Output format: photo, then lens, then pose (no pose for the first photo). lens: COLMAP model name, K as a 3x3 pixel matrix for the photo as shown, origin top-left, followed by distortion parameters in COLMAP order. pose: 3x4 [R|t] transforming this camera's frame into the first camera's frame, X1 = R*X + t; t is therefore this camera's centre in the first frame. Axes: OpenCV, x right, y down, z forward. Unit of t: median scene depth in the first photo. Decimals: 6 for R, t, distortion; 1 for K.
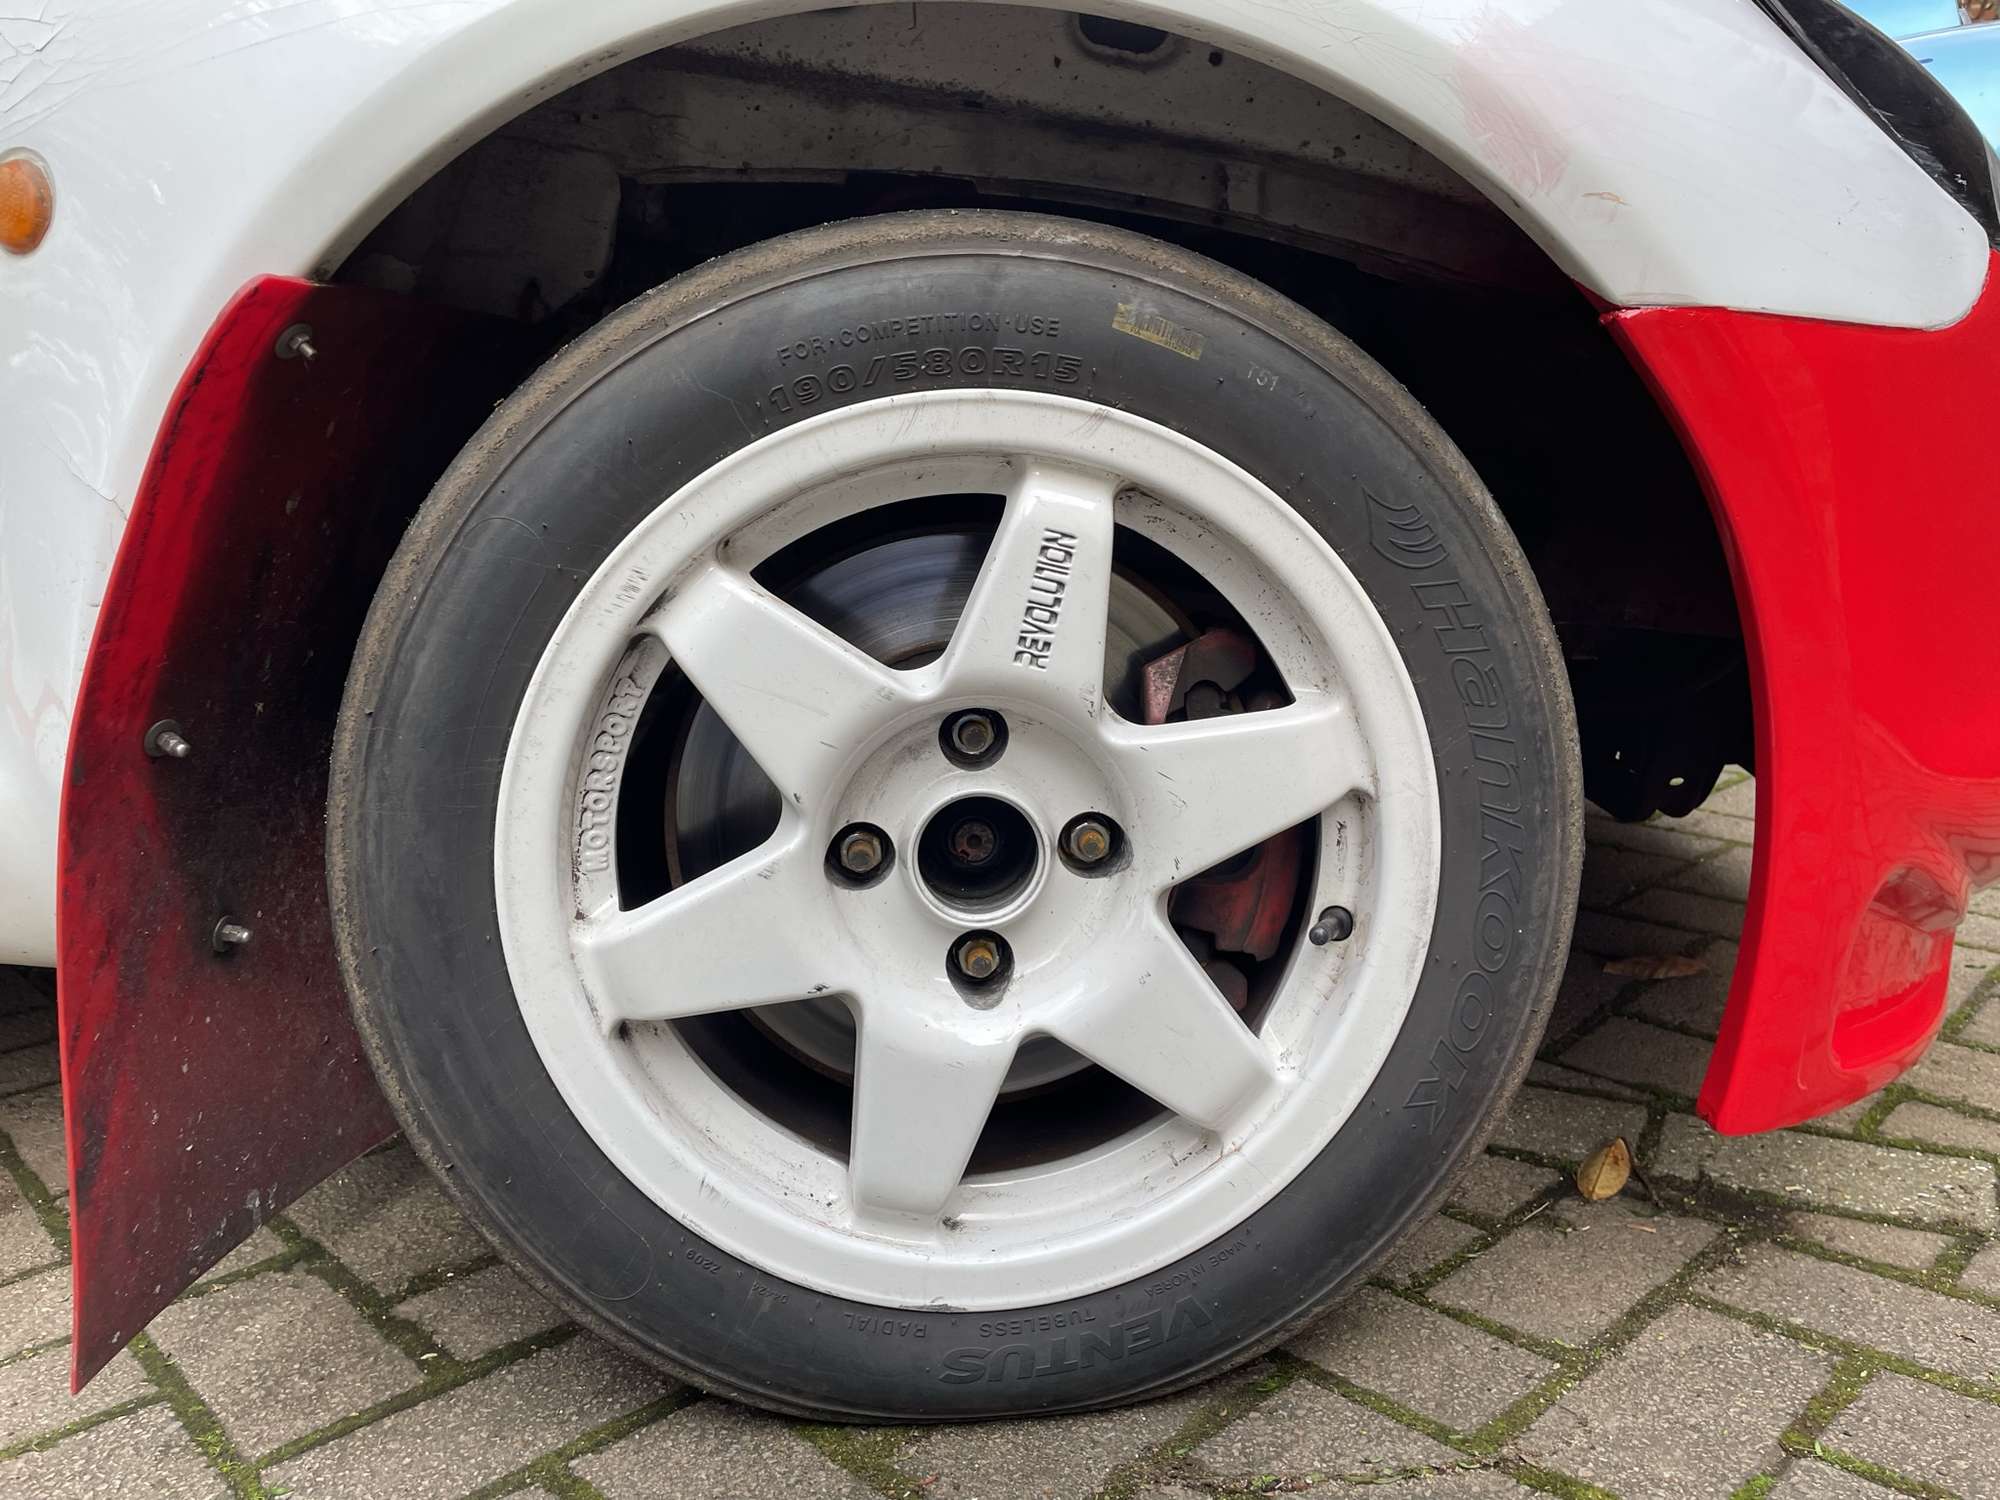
lens RADIAL K [[1512.3, 0, 994.9], [0, 1512.3, 738.9], [0, 0, 1]] dist [0.086039, -0.112350]
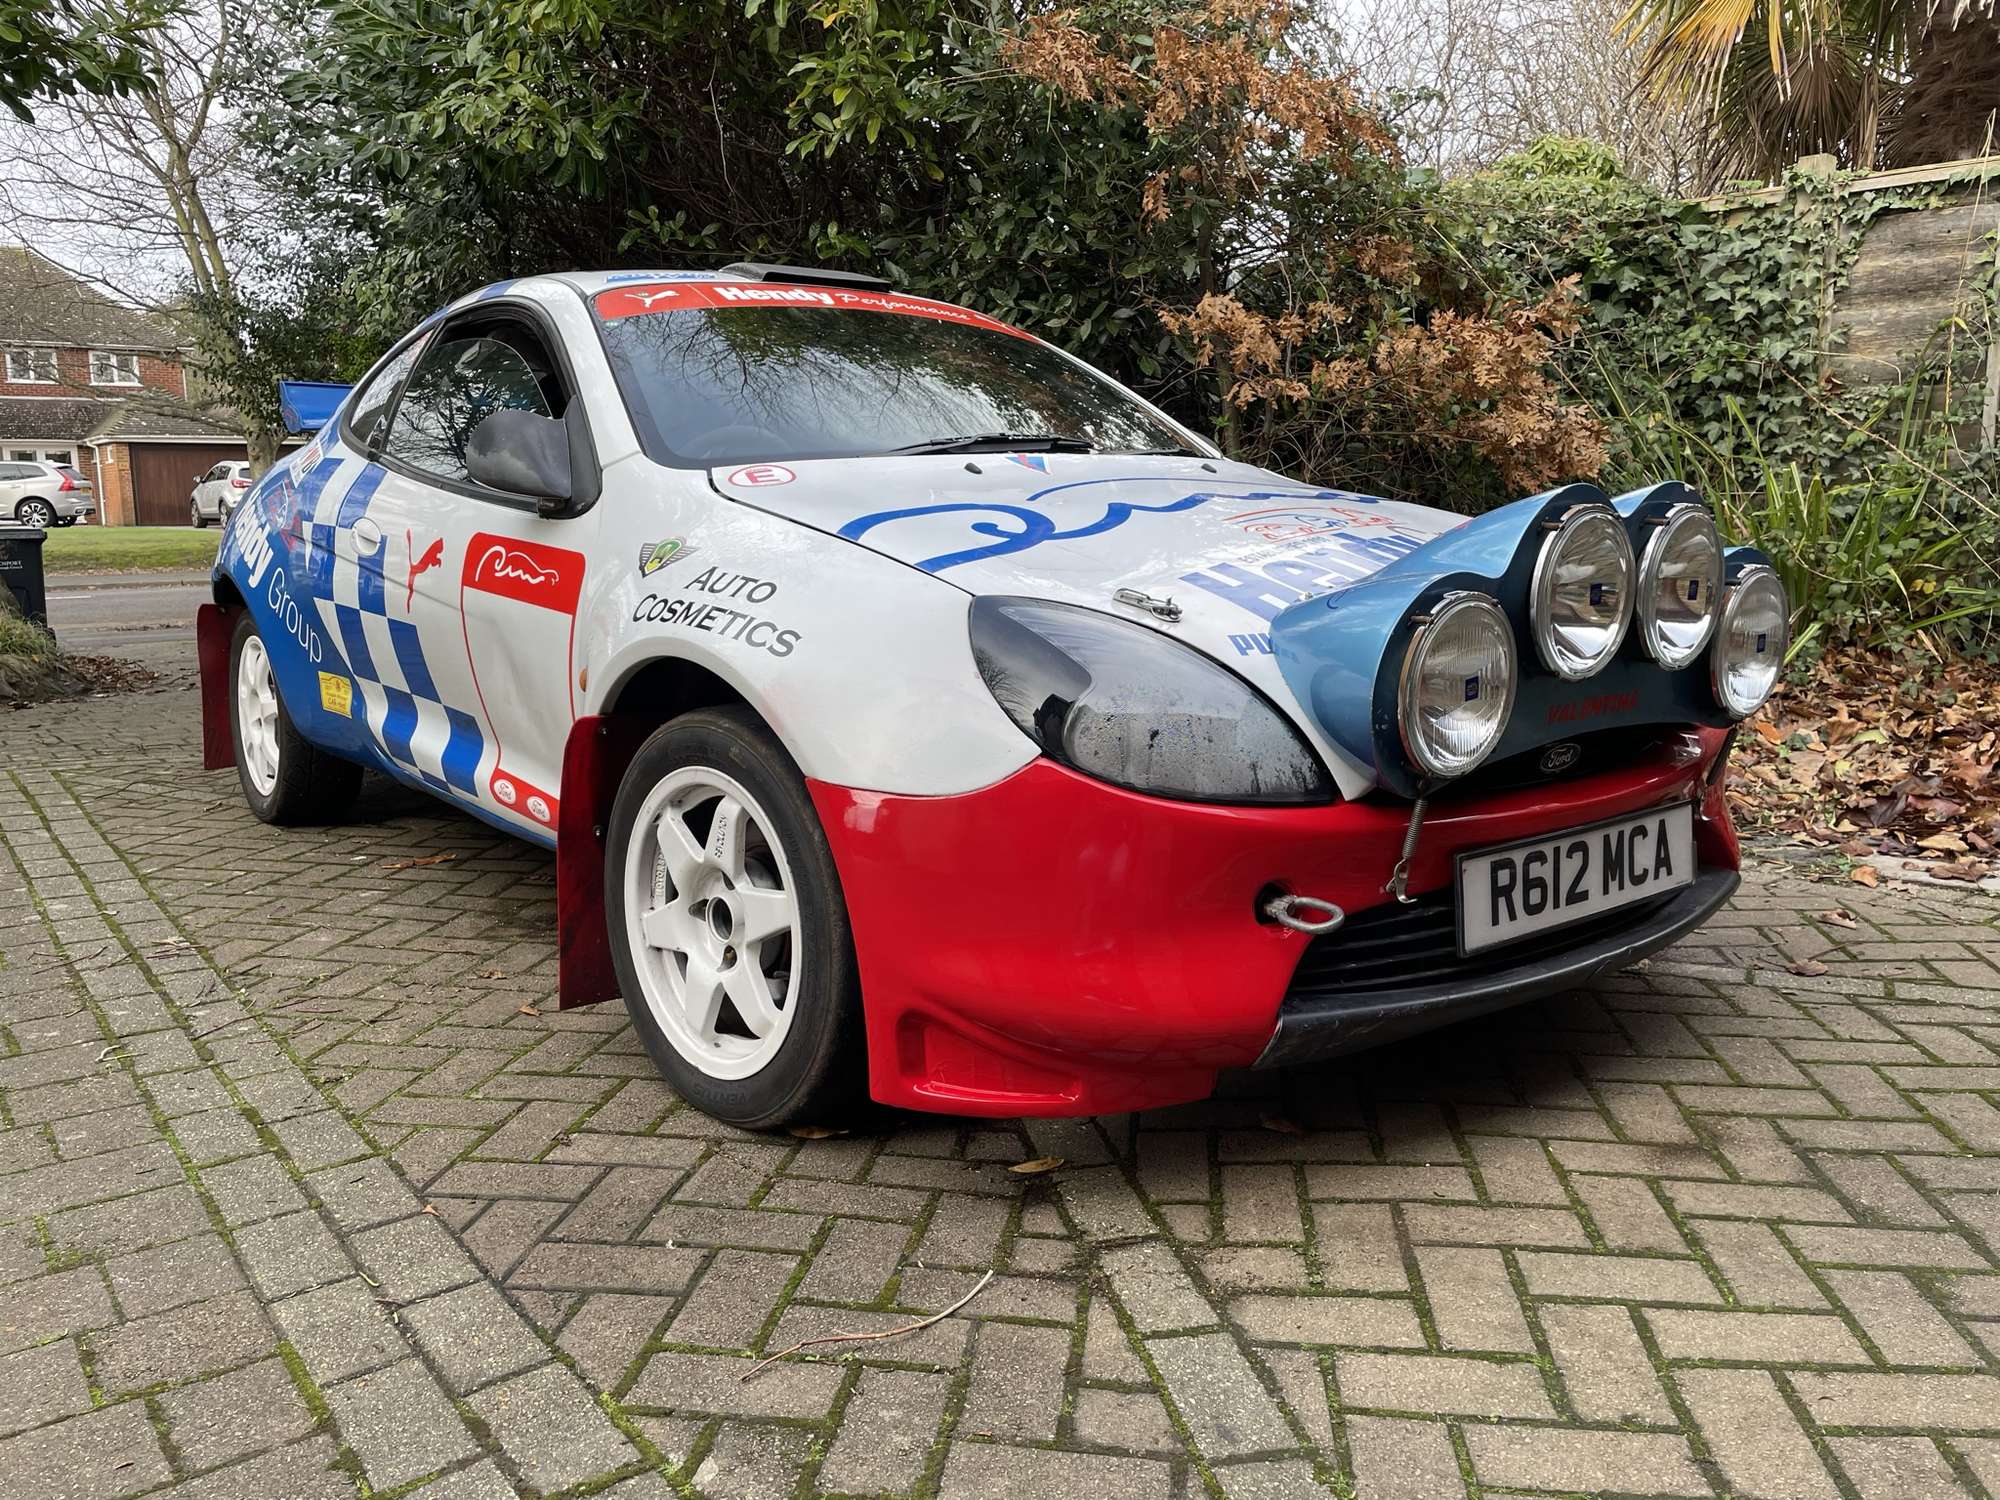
lens RADIAL K [[1512.3, 0, 990.9], [0, 1512.3, 732.7], [0, 0, 1]] dist [0.086039, -0.112350]
pose [[0.624913, 0.131197, -0.769592, 2.533279], [-0.154627, 0.987049, 0.042710, -0.485335], [0.765228, 0.092310, 0.637107, -0.502819]]
